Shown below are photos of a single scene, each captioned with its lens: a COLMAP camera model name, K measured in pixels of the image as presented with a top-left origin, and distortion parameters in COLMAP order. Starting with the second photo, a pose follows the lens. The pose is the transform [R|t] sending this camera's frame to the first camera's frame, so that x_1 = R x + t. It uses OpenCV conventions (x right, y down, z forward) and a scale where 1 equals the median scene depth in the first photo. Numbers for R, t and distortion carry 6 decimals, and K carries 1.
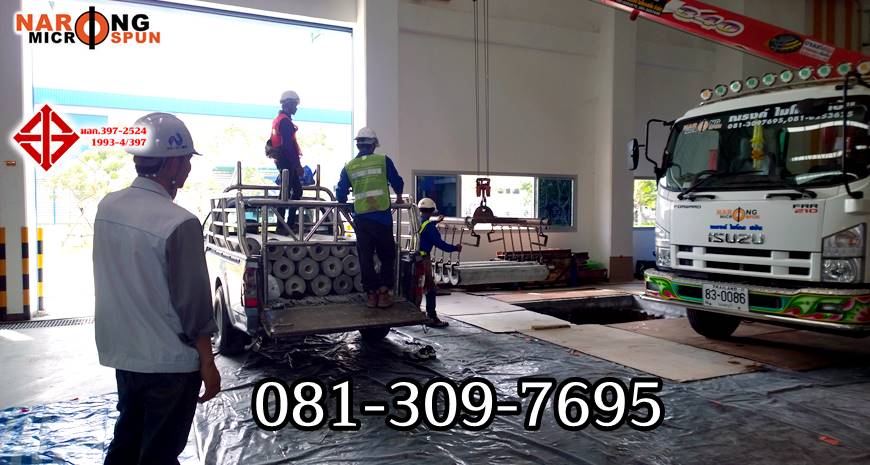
lens RADIAL K [[635.9, 0, 438.4], [0, 635.9, 219.7], [0, 0, 1]] dist [0.054750, -0.055790]
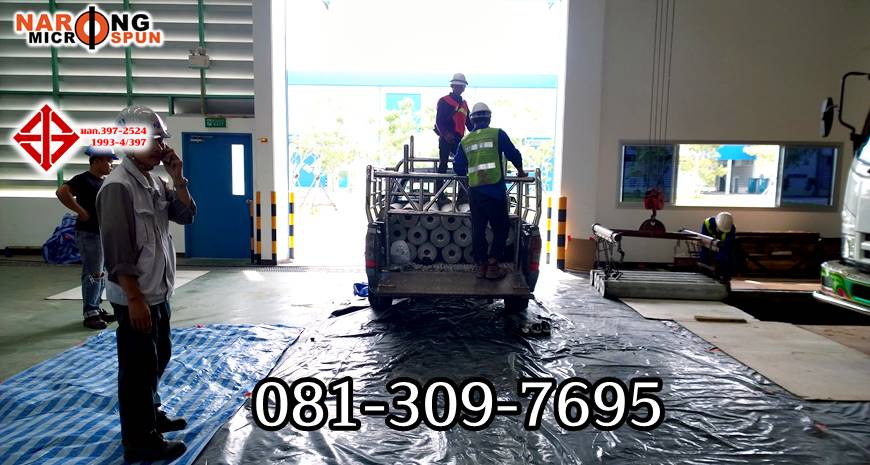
lens RADIAL K [[635.9, 0, 433.4], [0, 635.9, 237.7], [0, 0, 1]] dist [0.054750, -0.055790]
pose [[0.883170, 0.056216, -0.465672, 0.276015], [-0.020844, 0.996515, 0.080768, -0.007805], [0.468589, -0.061626, 0.881264, 0.054405]]
